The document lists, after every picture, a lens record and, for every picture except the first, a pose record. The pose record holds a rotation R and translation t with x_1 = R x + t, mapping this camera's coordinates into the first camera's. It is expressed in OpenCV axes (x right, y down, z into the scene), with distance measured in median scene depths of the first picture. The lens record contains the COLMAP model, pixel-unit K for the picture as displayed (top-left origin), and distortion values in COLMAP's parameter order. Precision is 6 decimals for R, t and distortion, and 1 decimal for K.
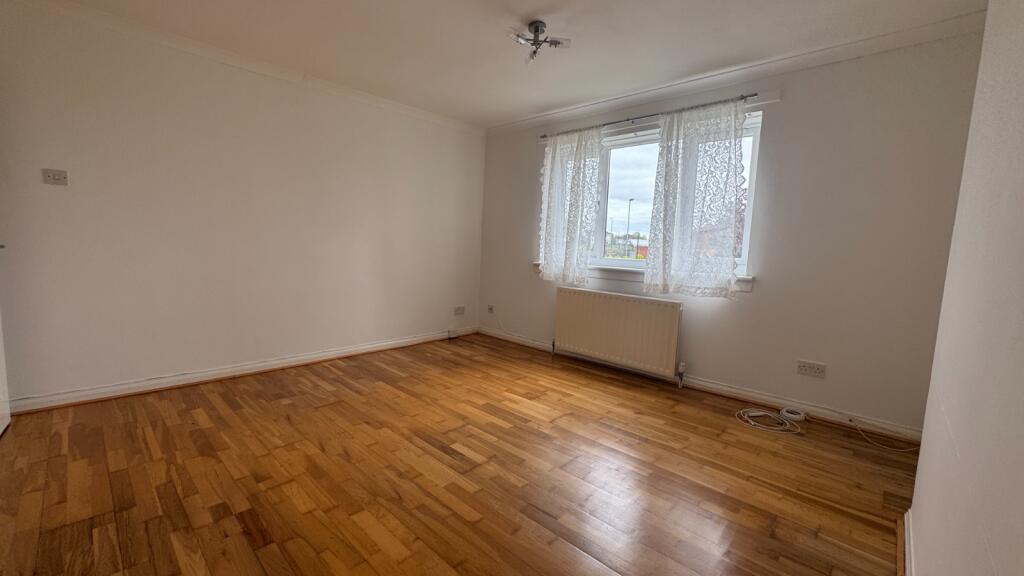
lens RADIAL K [[409.8, 0, 514.5], [0, 409.8, 287.0], [0, 0, 1]] dist [0.000312, 0.000211]
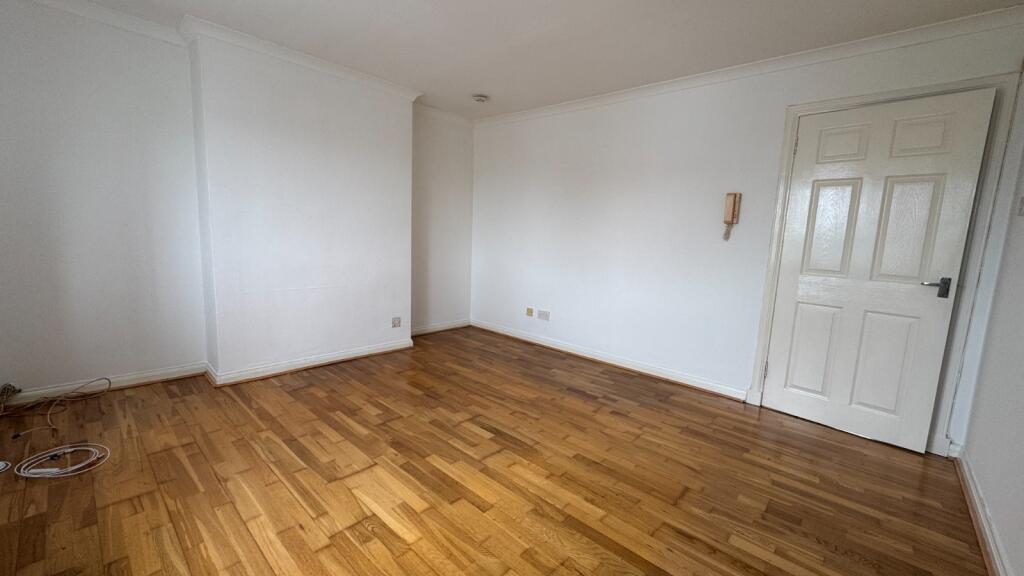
lens RADIAL K [[409.8, 0, 512.0], [0, 409.8, 286.5], [0, 0, 1]] dist [0.000312, 0.000211]
pose [[-0.996675, -0.079631, -0.017274, -0.148818], [-0.081473, 0.970673, 0.226176, -0.225518], [-0.001243, 0.226831, -0.973933, 1.890957]]
